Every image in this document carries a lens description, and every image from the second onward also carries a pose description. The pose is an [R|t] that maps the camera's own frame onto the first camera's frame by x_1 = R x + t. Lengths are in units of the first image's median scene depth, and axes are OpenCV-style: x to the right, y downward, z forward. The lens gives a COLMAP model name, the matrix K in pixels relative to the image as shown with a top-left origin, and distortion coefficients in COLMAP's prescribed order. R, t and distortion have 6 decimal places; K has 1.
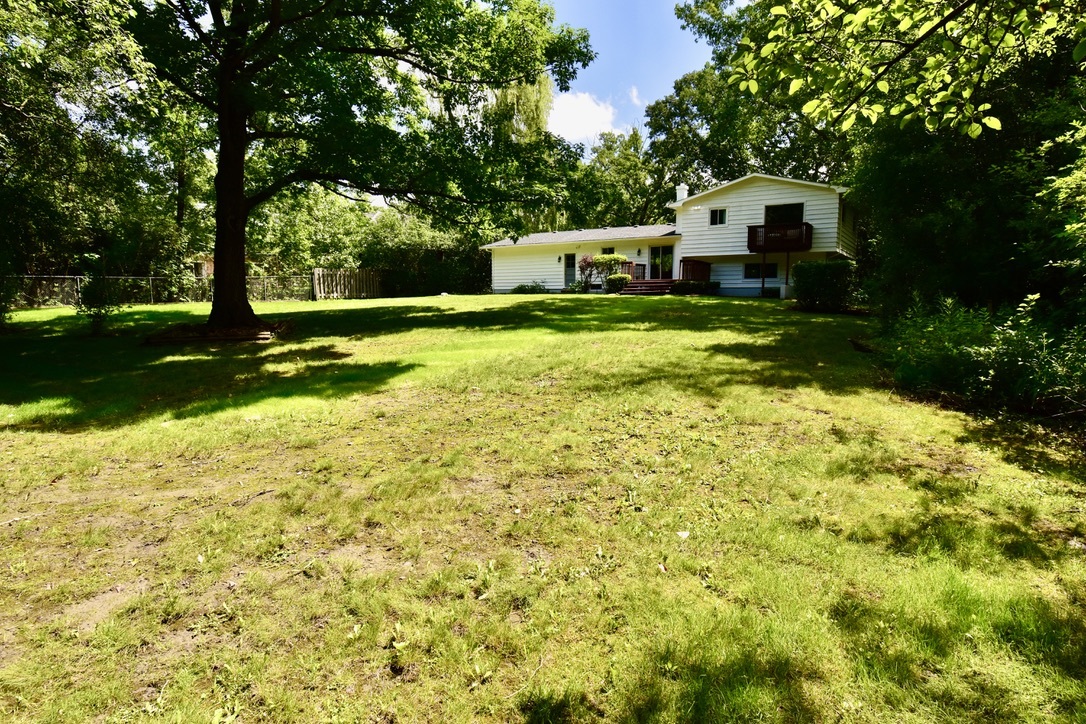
lens RADIAL K [[574.3, 0, 543.0], [0, 574.3, 362.0], [0, 0, 1]] dist [0.003232, -0.018491]
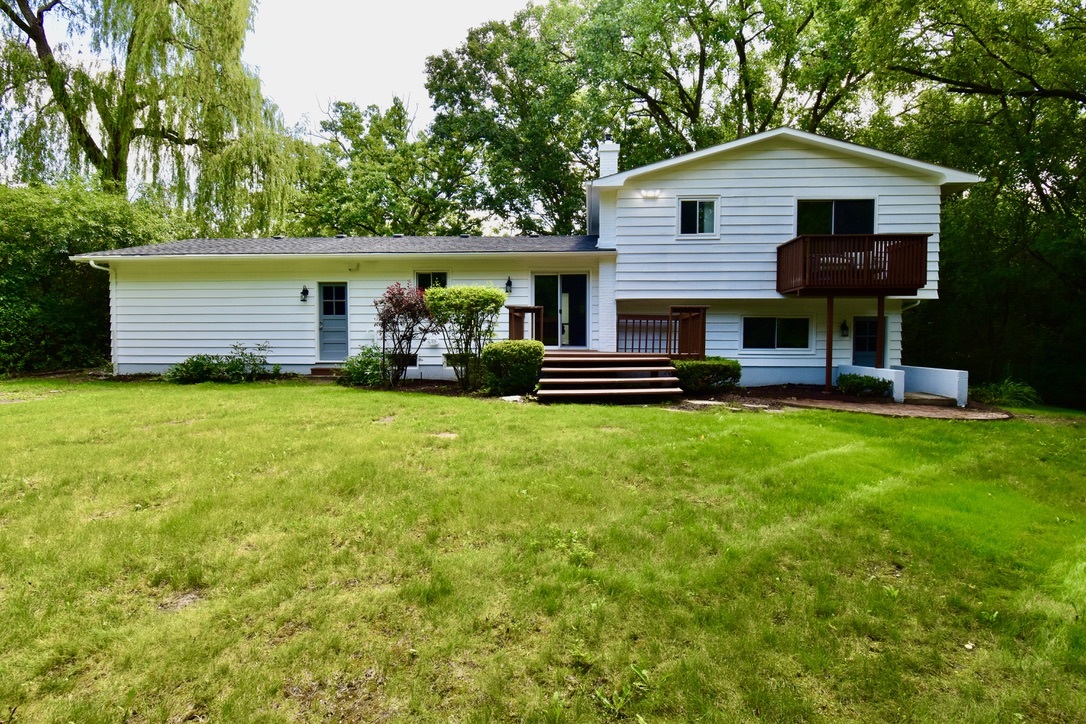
lens RADIAL K [[574.3, 0, 543.0], [0, 574.3, 362.0], [0, 0, 1]] dist [0.003232, -0.018491]
pose [[0.864555, -0.013254, 0.502364, -0.036823], [0.055288, 0.996092, -0.068870, -0.105706], [-0.499488, 0.087316, 0.861909, 0.644594]]
